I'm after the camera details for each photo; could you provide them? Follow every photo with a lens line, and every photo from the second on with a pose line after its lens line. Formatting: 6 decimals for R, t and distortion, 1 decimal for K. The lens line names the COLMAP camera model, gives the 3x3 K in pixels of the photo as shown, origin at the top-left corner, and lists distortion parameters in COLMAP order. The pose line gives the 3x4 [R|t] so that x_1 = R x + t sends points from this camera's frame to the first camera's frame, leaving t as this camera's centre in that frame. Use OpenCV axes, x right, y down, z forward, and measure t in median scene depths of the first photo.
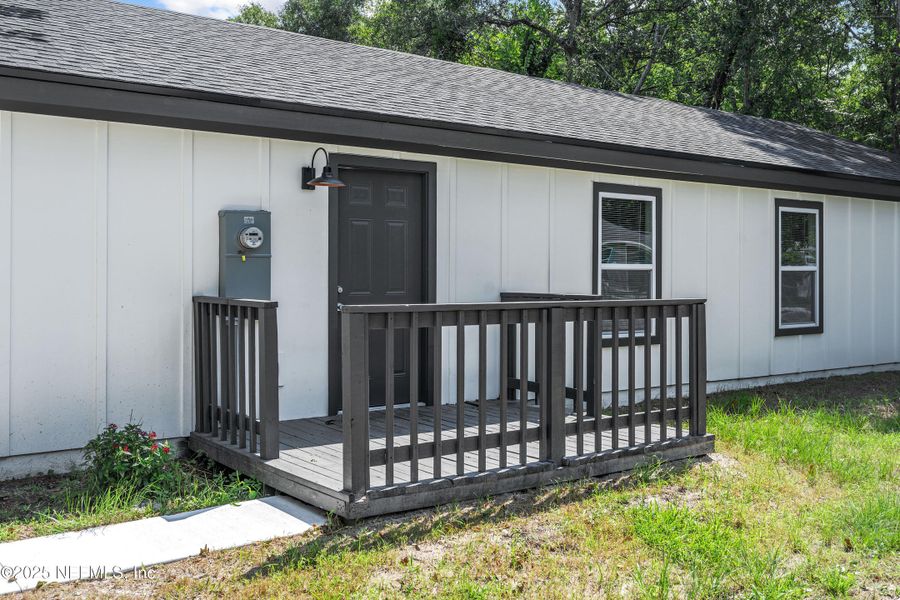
lens RADIAL K [[901.3, 0, 448.6], [0, 901.3, 267.2], [0, 0, 1]] dist [0.006162, 0.005329]
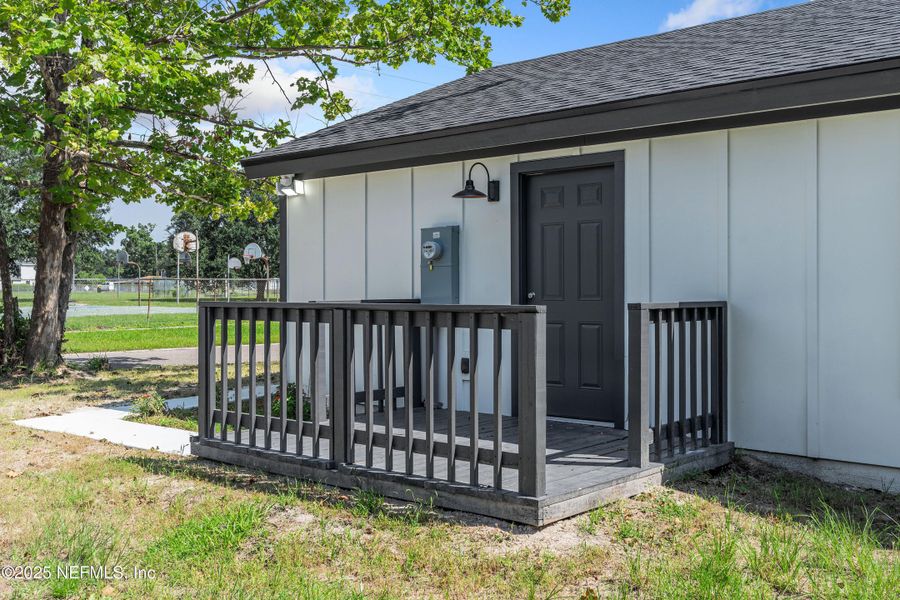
lens RADIAL K [[901.3, 0, 448.6], [0, 901.3, 267.2], [0, 0, 1]] dist [0.006162, 0.005329]
pose [[0.213613, -0.029080, -0.976485, 0.810207], [0.010174, 0.999569, -0.027541, 0.020102], [0.976865, -0.004051, 0.213817, 0.655986]]
